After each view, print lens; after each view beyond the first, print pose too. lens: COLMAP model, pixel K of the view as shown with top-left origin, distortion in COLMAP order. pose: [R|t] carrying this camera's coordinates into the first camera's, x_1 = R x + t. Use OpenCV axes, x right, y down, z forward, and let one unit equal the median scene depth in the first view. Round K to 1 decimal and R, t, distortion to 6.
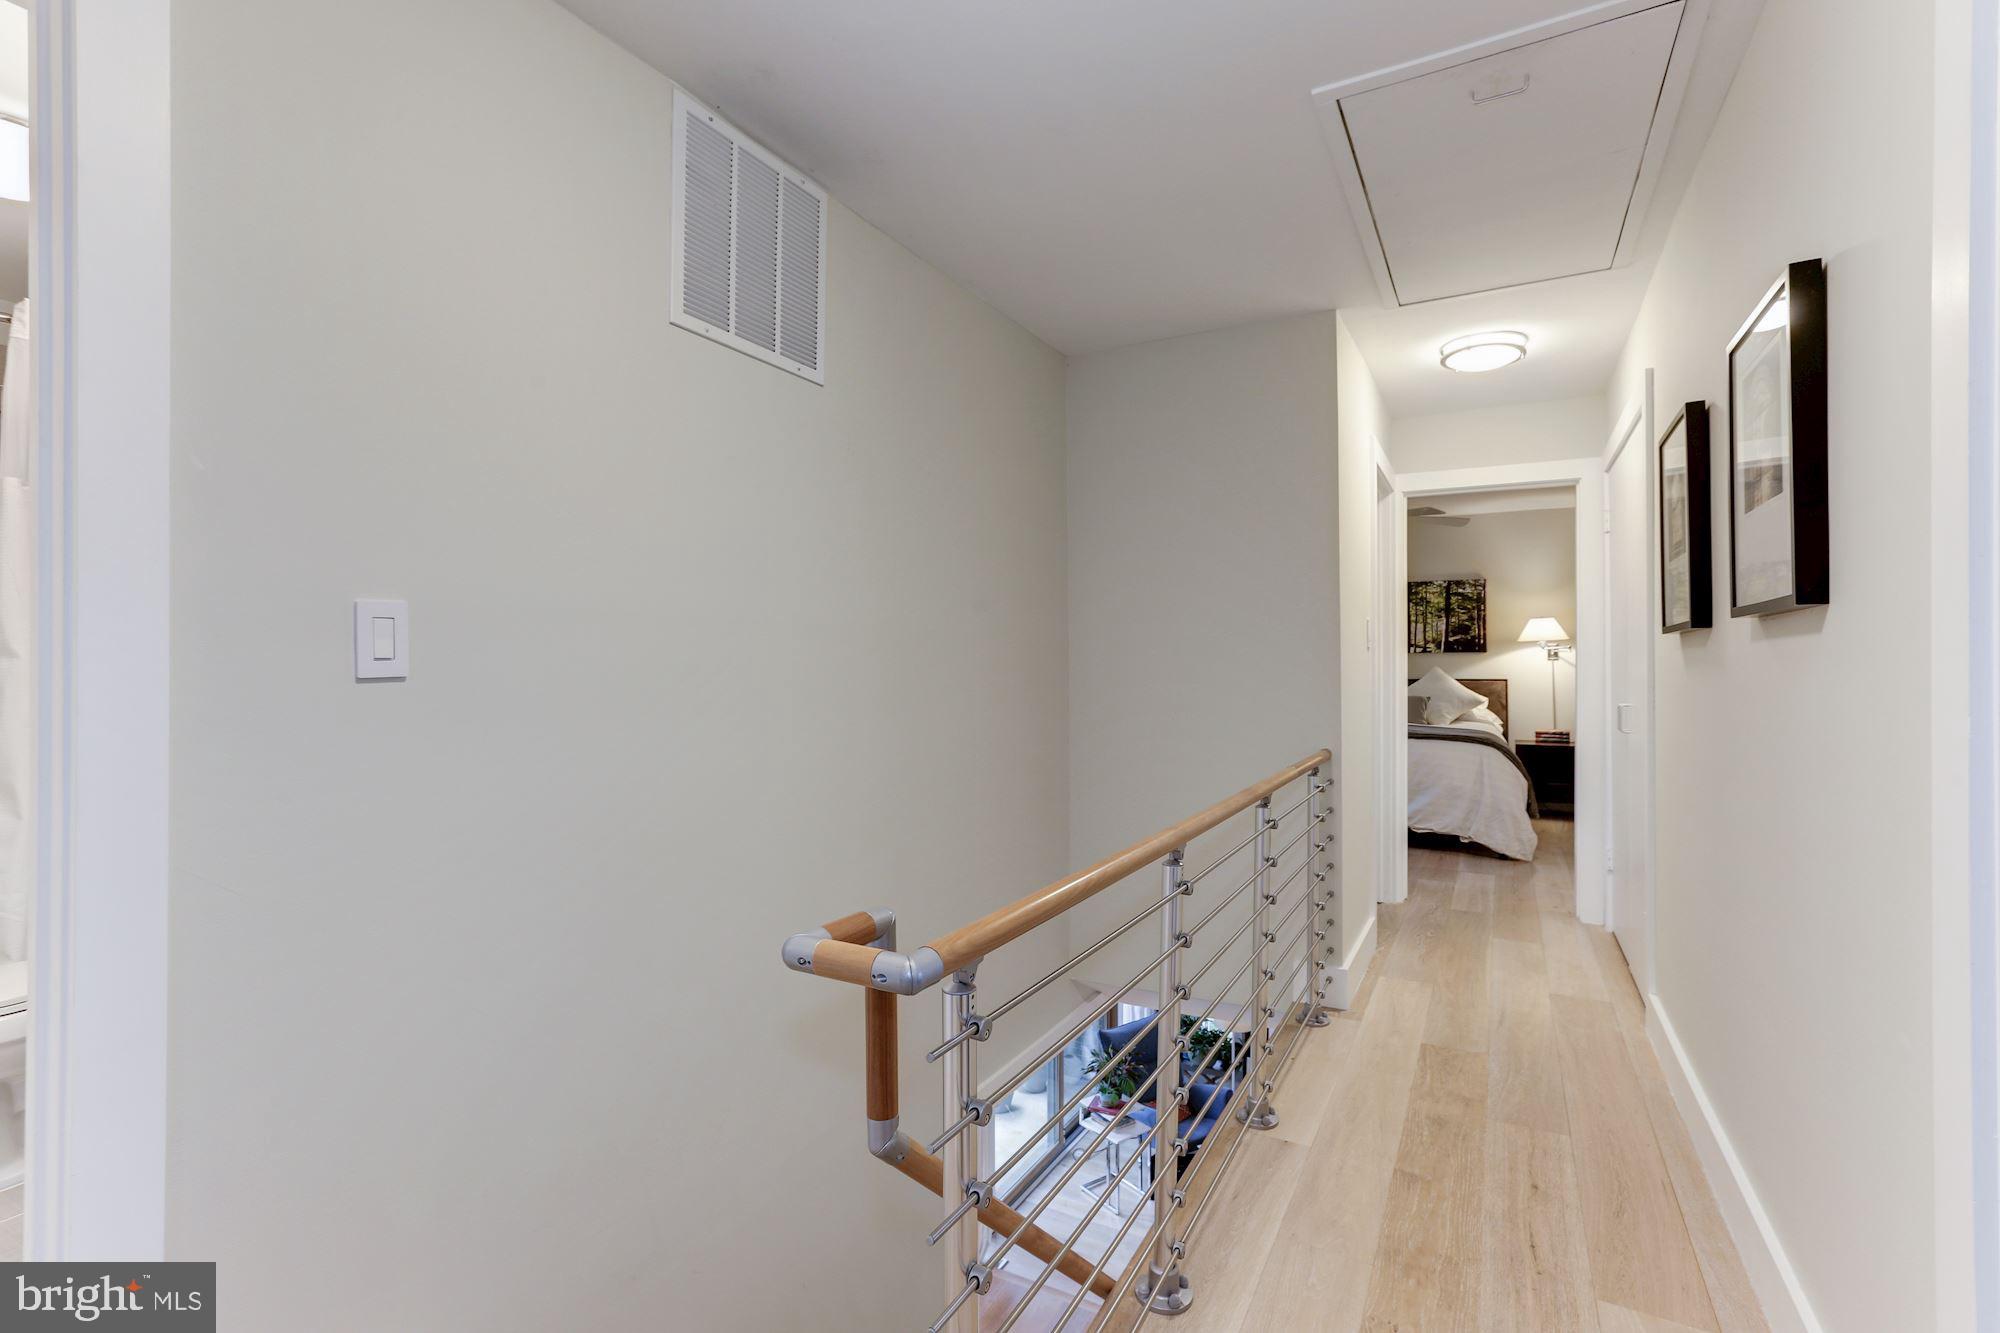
lens RADIAL K [[927.5, 0, 1003.4], [0, 927.5, 661.4], [0, 0, 1]] dist [-0.043191, 0.027360]
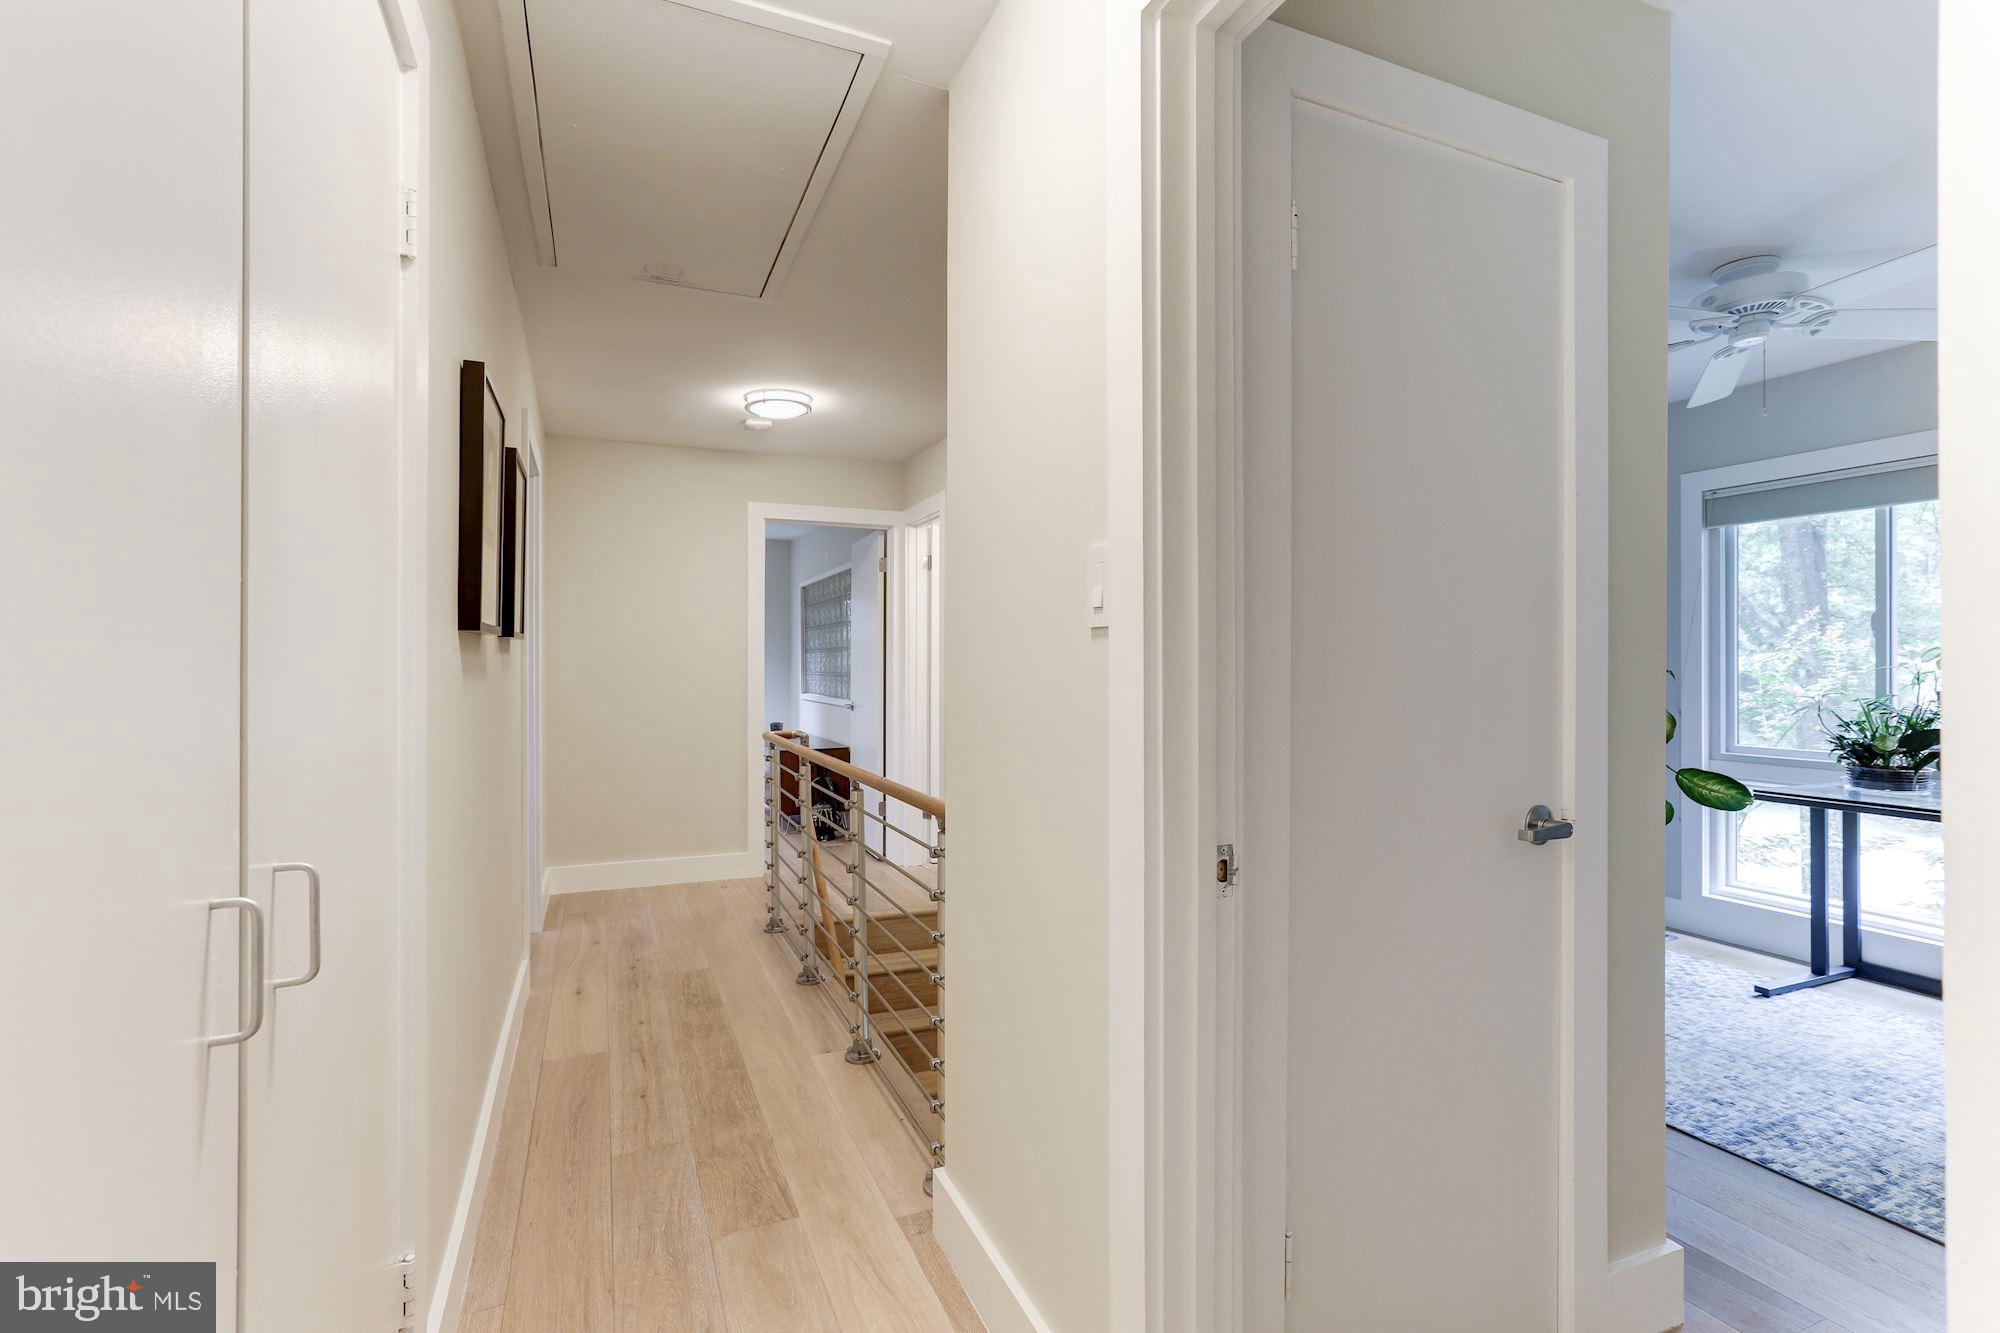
lens RADIAL K [[927.5, 0, 1003.4], [0, 927.5, 661.4], [0, 0, 1]] dist [-0.043191, 0.027360]
pose [[-0.615928, -0.000291, -0.787802, 1.171995], [0.003733, 0.999988, -0.003288, -0.004967], [0.787794, -0.004966, -0.615919, 2.001255]]
